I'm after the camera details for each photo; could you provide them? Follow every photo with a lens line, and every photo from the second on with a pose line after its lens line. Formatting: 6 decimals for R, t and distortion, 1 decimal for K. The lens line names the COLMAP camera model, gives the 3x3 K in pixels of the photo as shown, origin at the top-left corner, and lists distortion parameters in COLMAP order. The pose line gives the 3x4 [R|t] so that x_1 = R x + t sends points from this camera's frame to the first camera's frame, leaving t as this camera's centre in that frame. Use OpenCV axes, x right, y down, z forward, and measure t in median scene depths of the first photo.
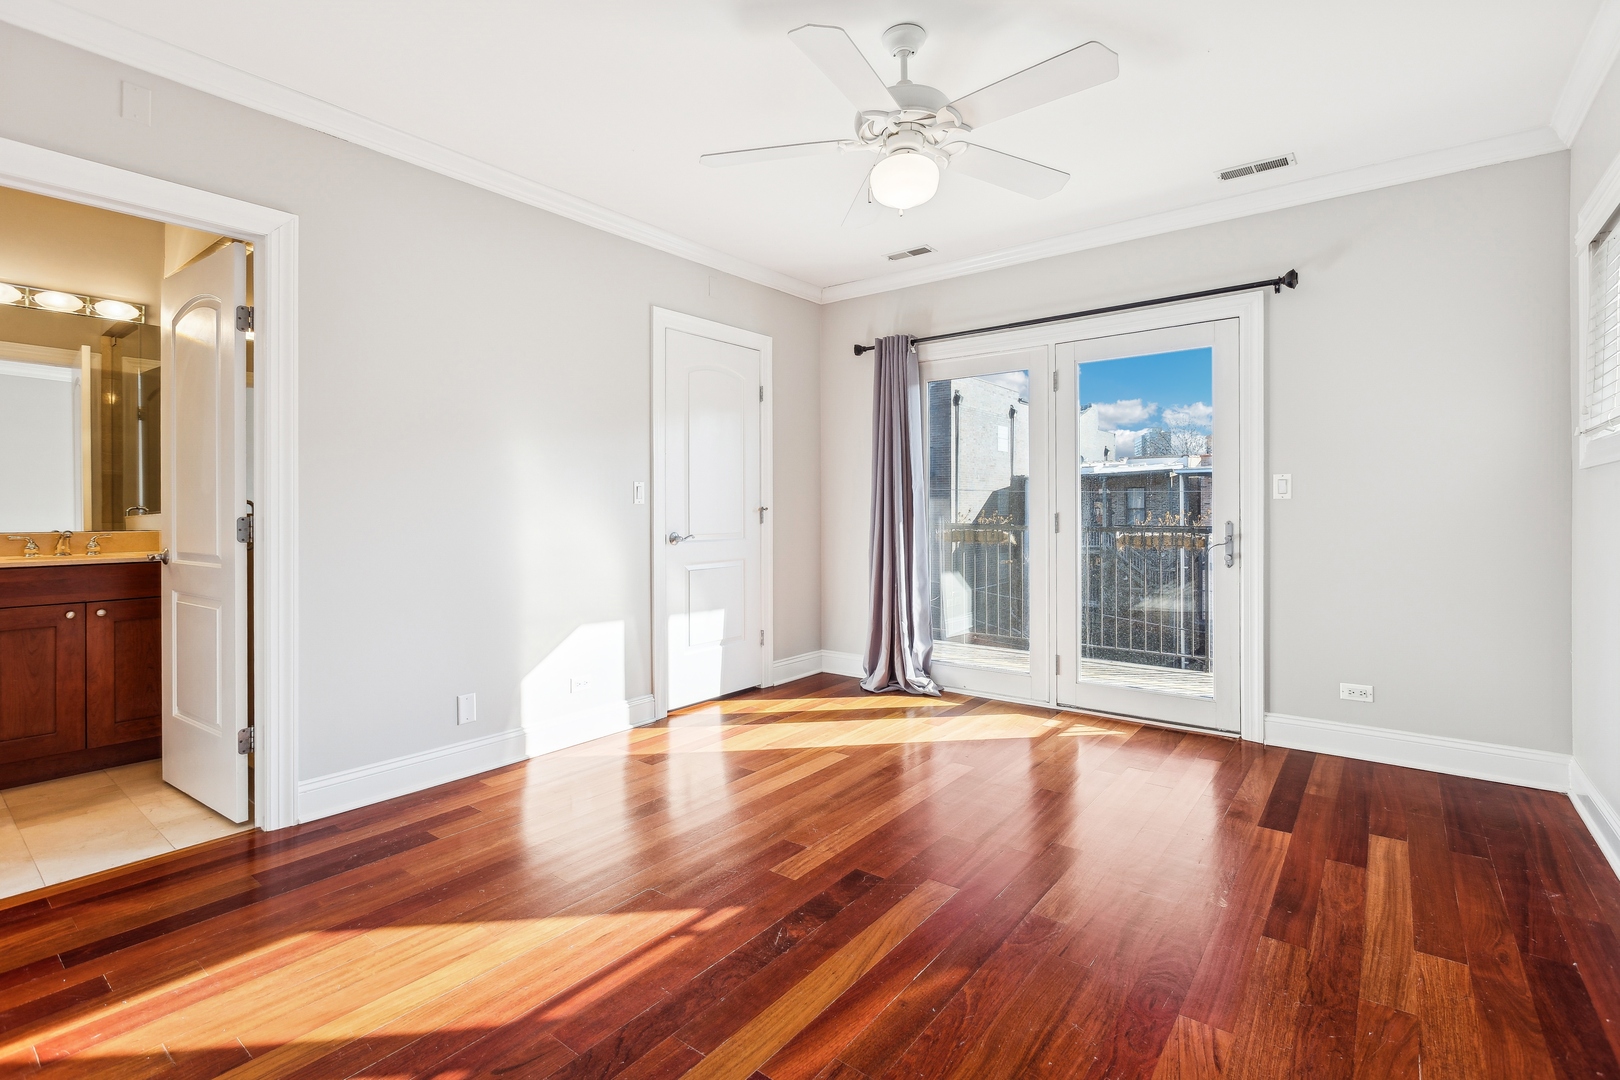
lens RADIAL K [[769.5, 0, 803.0], [0, 769.5, 509.1], [0, 0, 1]] dist [-0.003153, -0.000675]
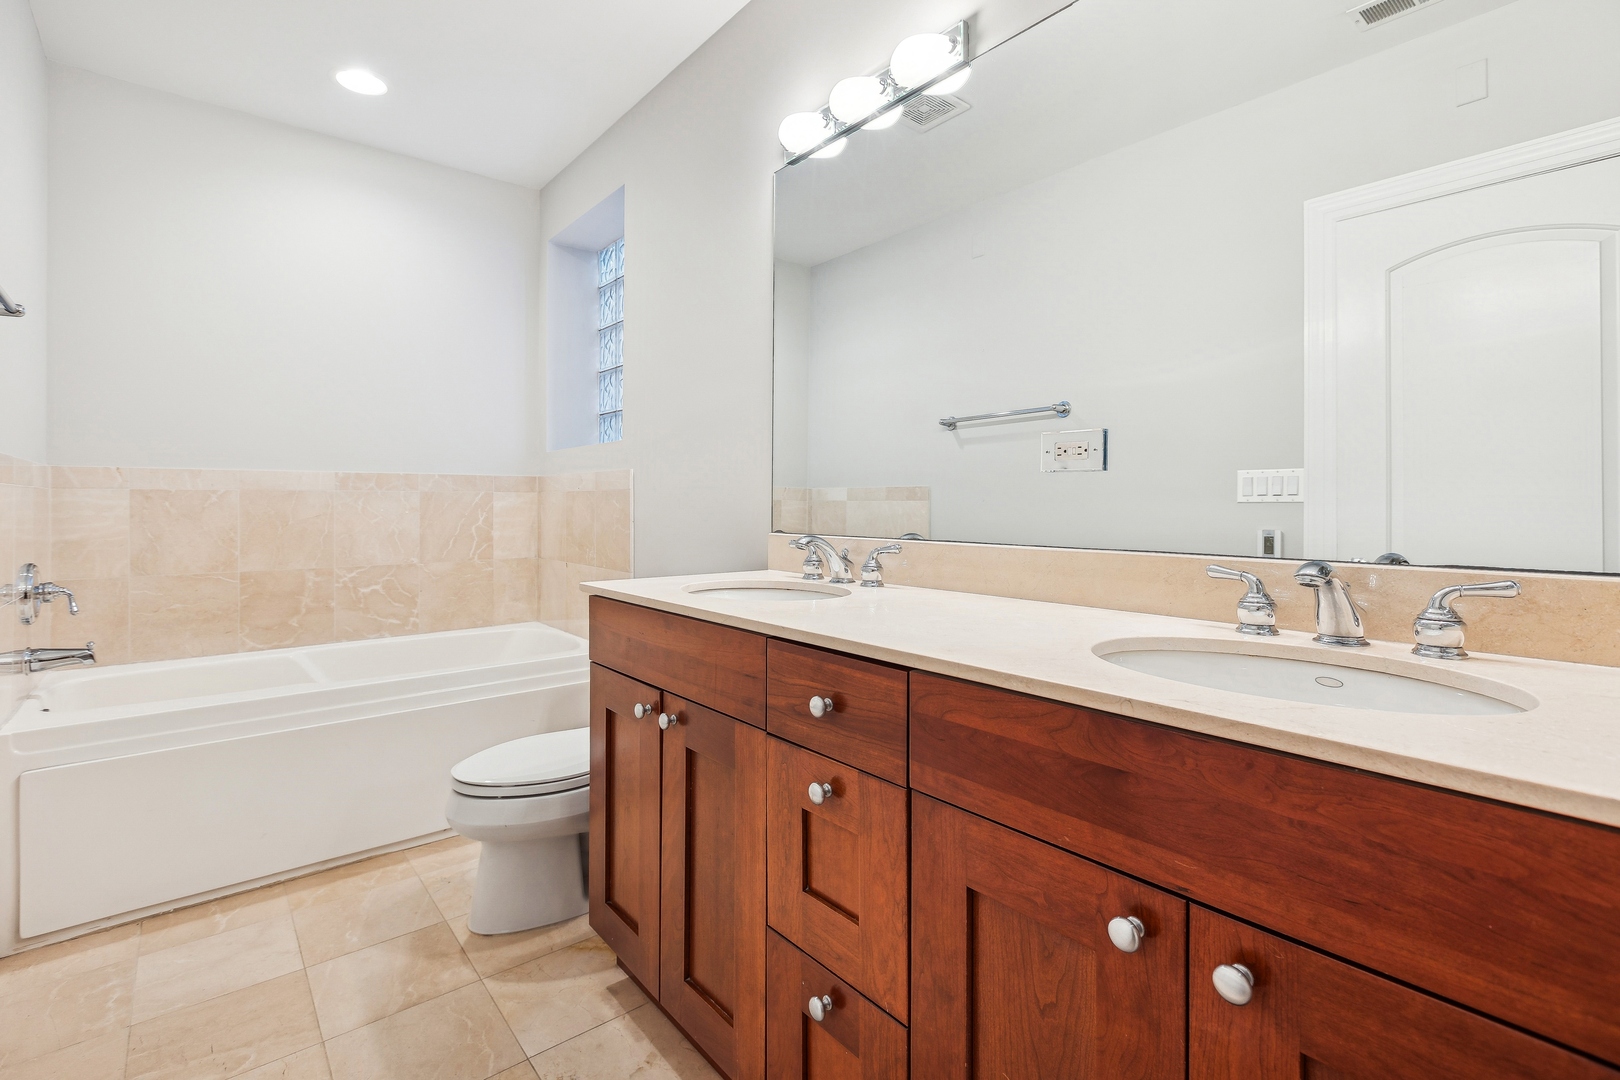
lens RADIAL K [[751.4, 0, 800.3], [0, 751.4, 511.5], [0, 0, 1]] dist [0.000022, 0.000083]
pose [[-0.234123, 0.016061, -0.972074, -0.689809], [0.008716, 0.999858, 0.014421, 0.005745], [0.972168, -0.005096, -0.234229, 0.927226]]
